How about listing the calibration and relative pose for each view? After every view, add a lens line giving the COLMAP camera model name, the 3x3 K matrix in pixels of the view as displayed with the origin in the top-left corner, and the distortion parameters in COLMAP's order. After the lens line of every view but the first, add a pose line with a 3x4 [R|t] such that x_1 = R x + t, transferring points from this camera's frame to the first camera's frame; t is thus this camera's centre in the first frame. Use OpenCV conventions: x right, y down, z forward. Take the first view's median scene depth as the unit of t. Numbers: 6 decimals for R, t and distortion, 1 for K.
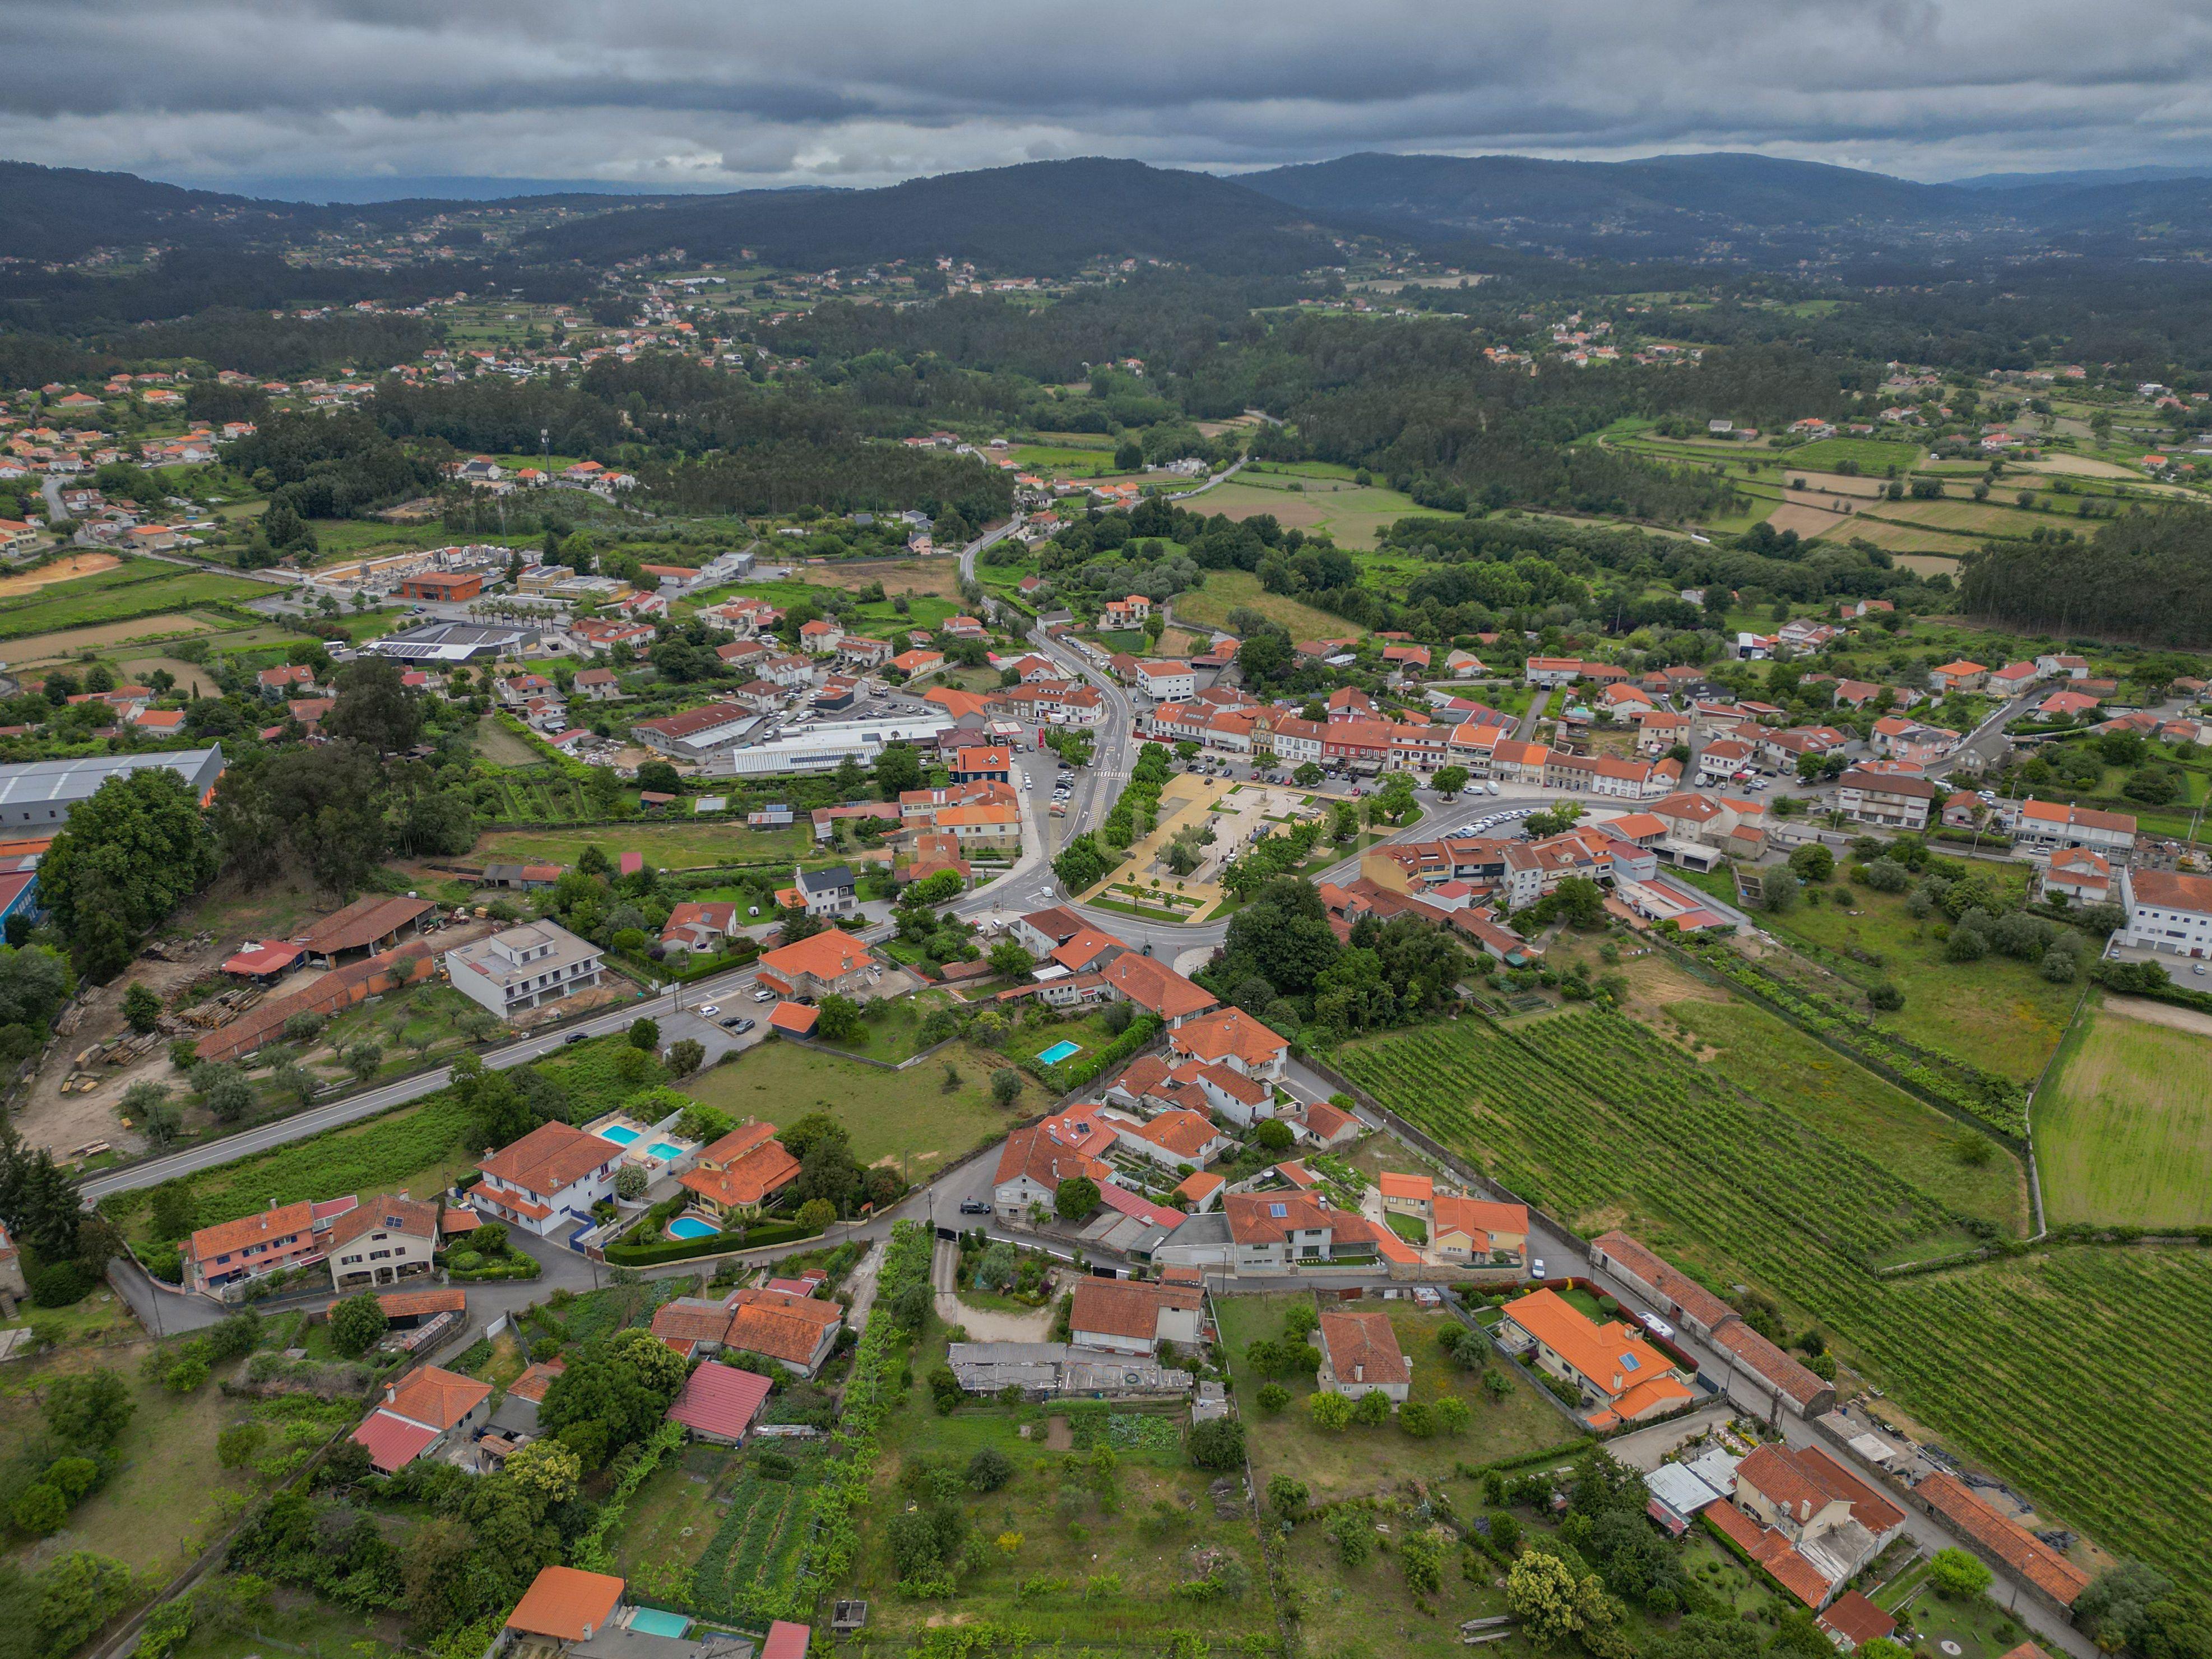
lens RADIAL K [[1569.8, 0, 1111.3], [0, 1569.8, 829.6], [0, 0, 1]] dist [0.086986, -0.085594]
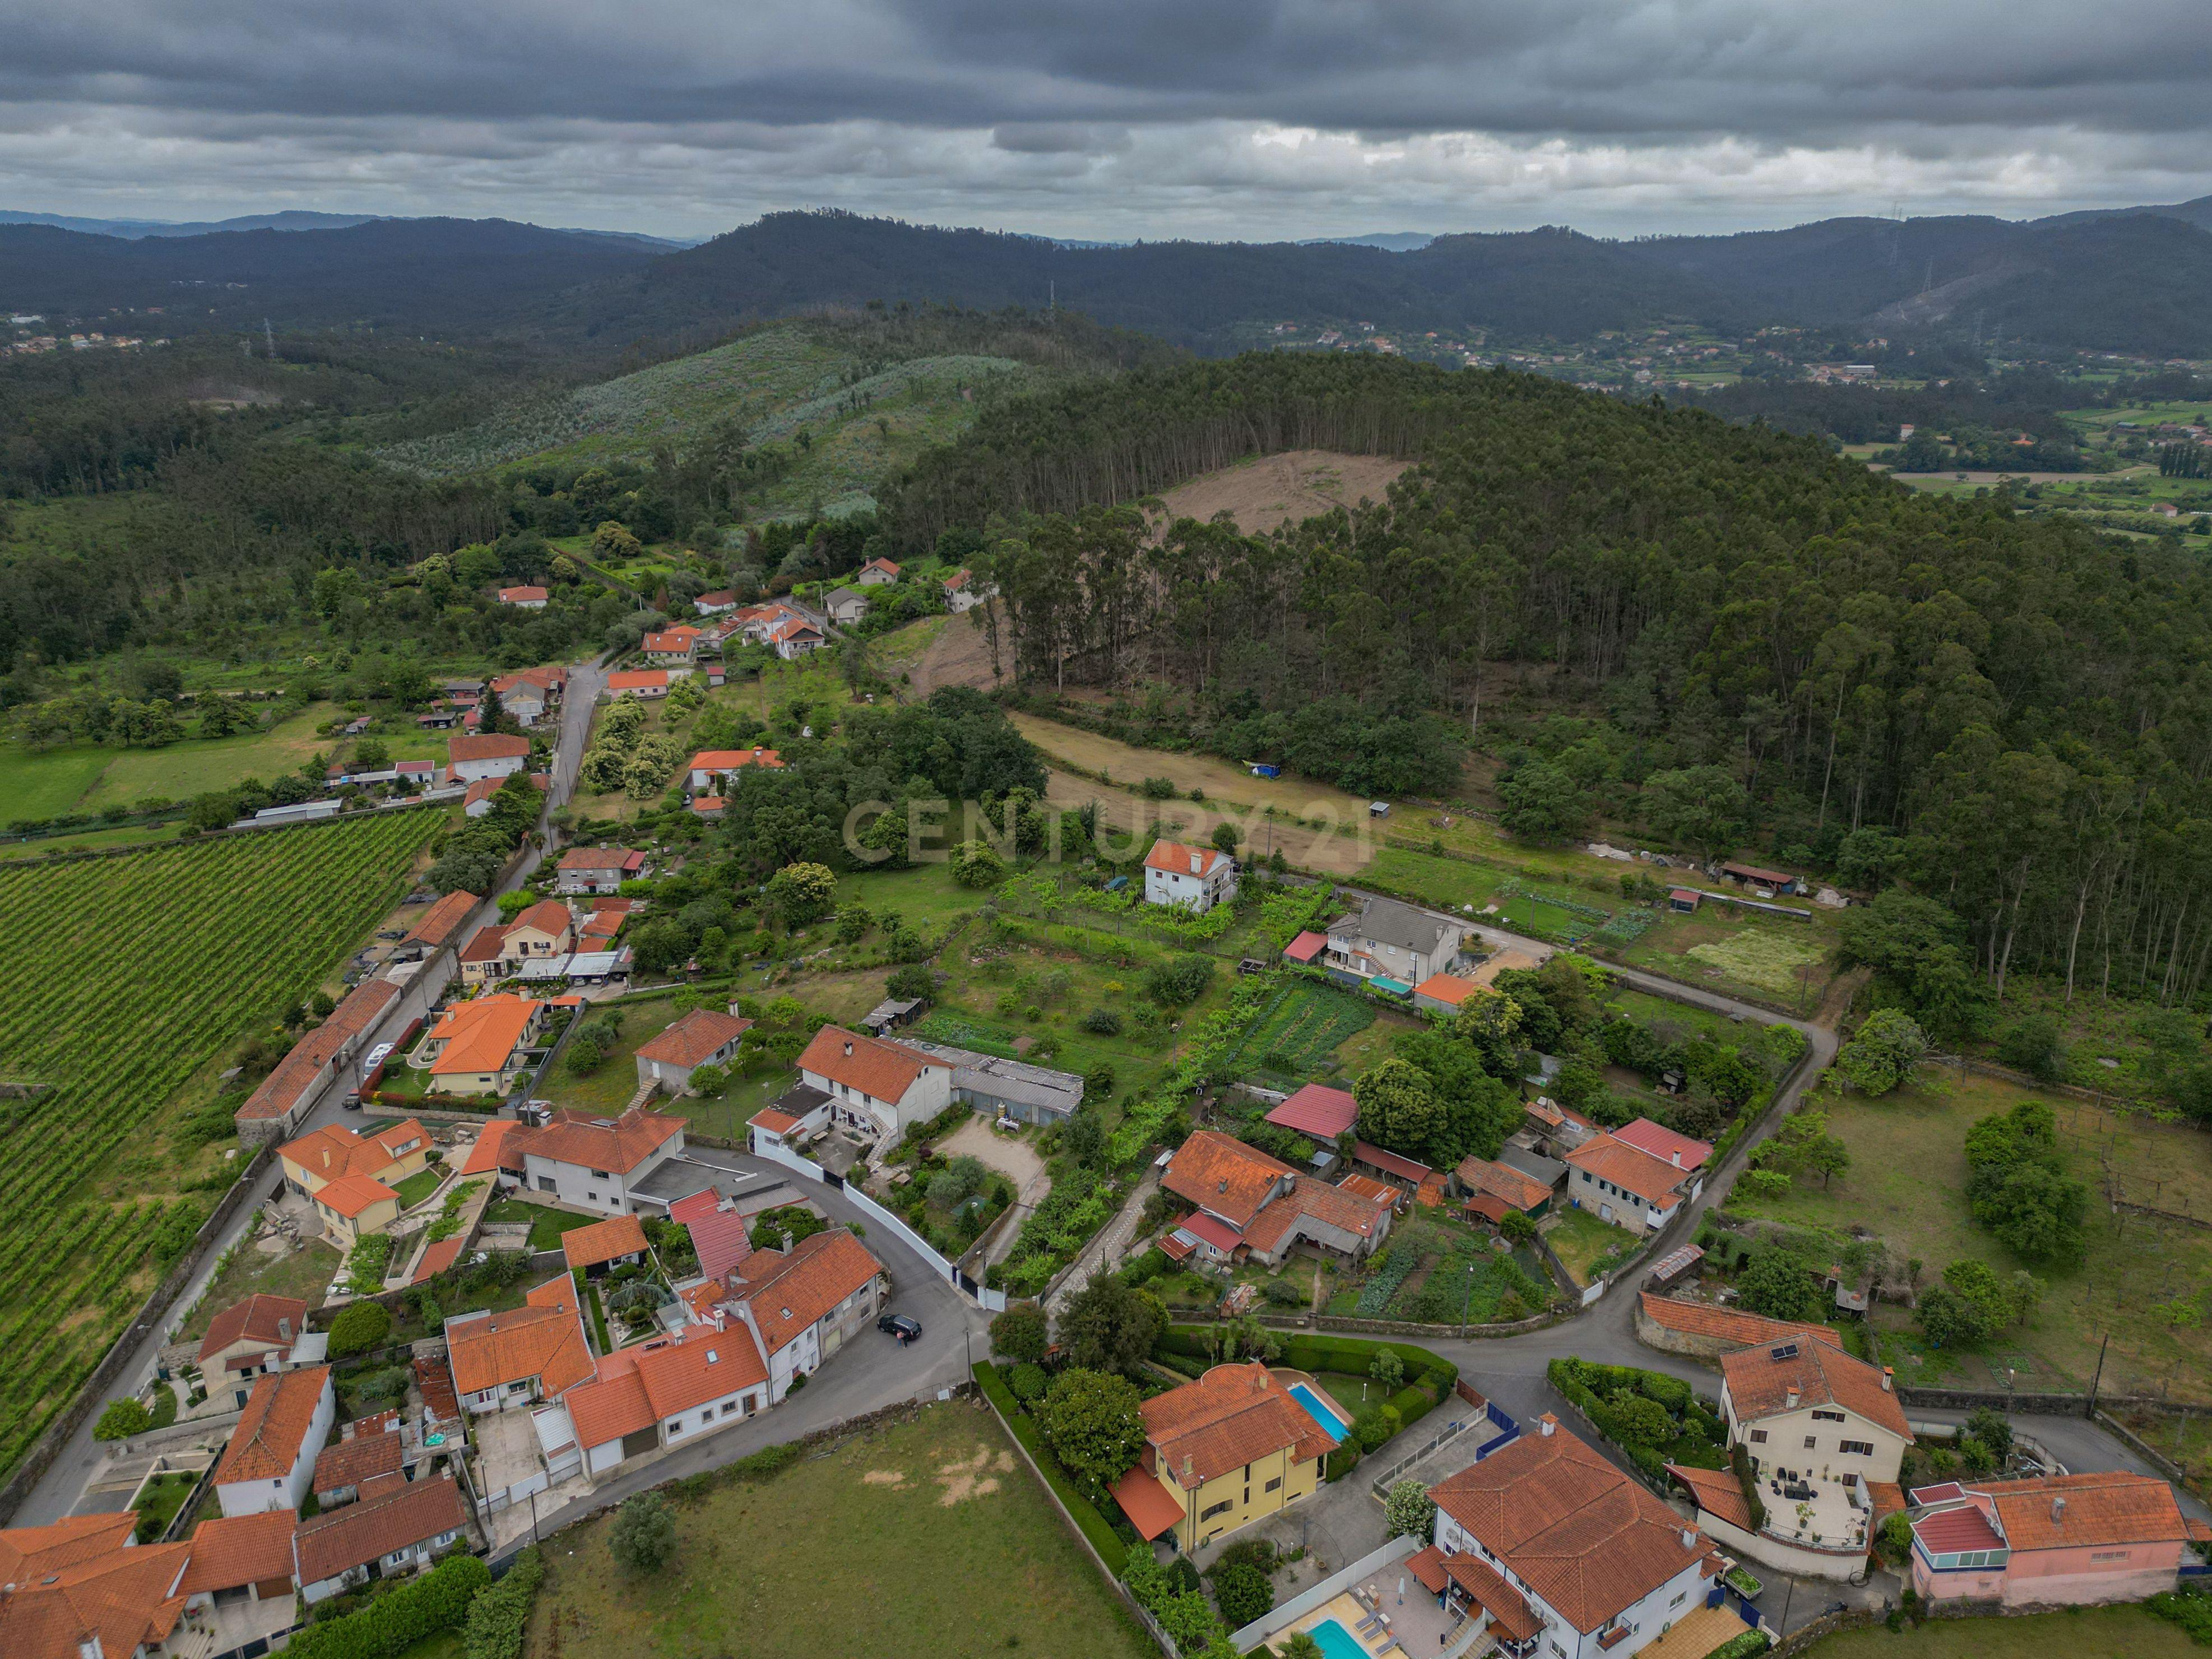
lens RADIAL K [[1569.7, 0, 1112.2], [0, 1569.7, 827.9], [0, 0, 1]] dist [0.097241, -0.107891]
pose [[-0.899692, -0.159725, 0.406253, -0.227082], [0.155100, 0.752963, 0.639524, -0.181488], [-0.408041, 0.638385, -0.652662, 0.722830]]
